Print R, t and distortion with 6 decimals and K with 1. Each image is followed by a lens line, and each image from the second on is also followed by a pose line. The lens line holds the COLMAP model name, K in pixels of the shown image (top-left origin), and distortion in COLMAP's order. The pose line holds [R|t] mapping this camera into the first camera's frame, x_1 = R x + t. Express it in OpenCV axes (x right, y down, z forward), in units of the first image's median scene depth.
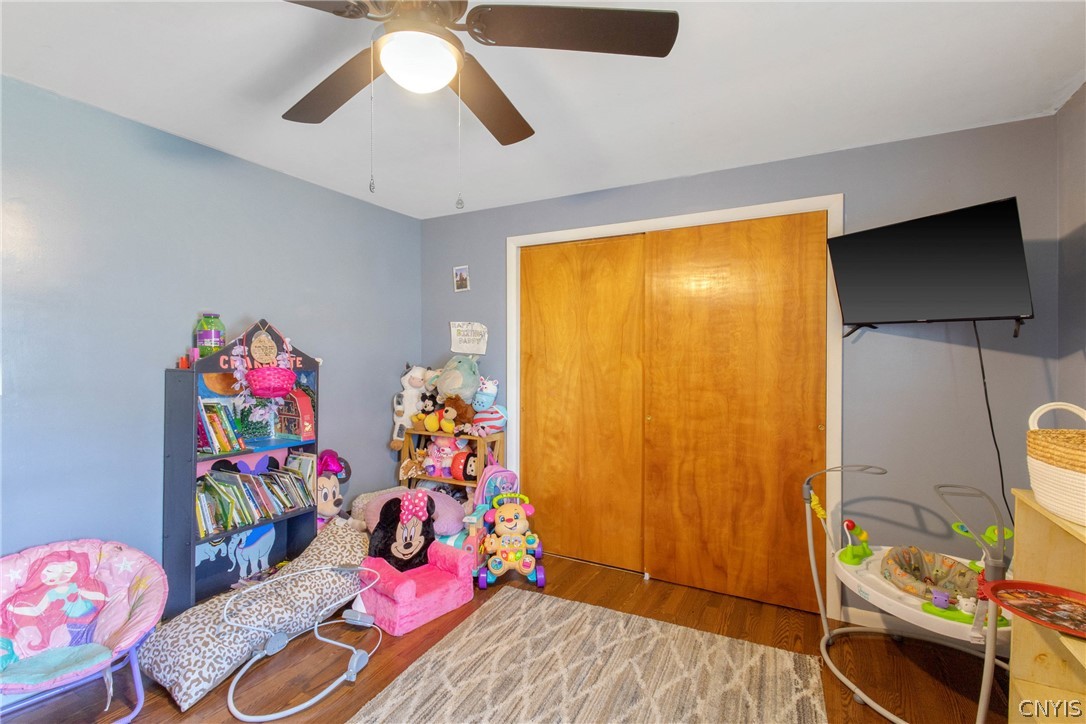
lens RADIAL K [[497.9, 0, 539.1], [0, 497.9, 360.2], [0, 0, 1]] dist [0.000877, 0.000624]
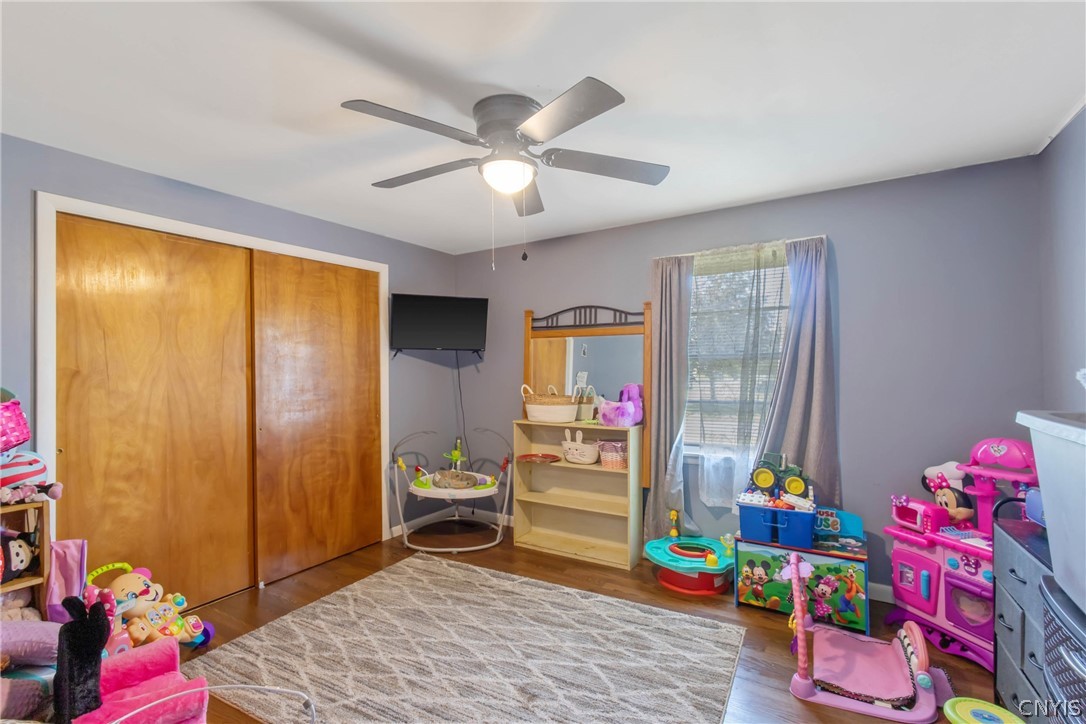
lens RADIAL K [[497.9, 0, 539.1], [0, 497.9, 360.2], [0, 0, 1]] dist [0.000877, 0.000624]
pose [[0.062687, 0.004208, 0.998024, -0.821218], [0.006977, 0.999965, -0.004654, -0.021455], [-0.998009, 0.007255, 0.062655, 0.382682]]
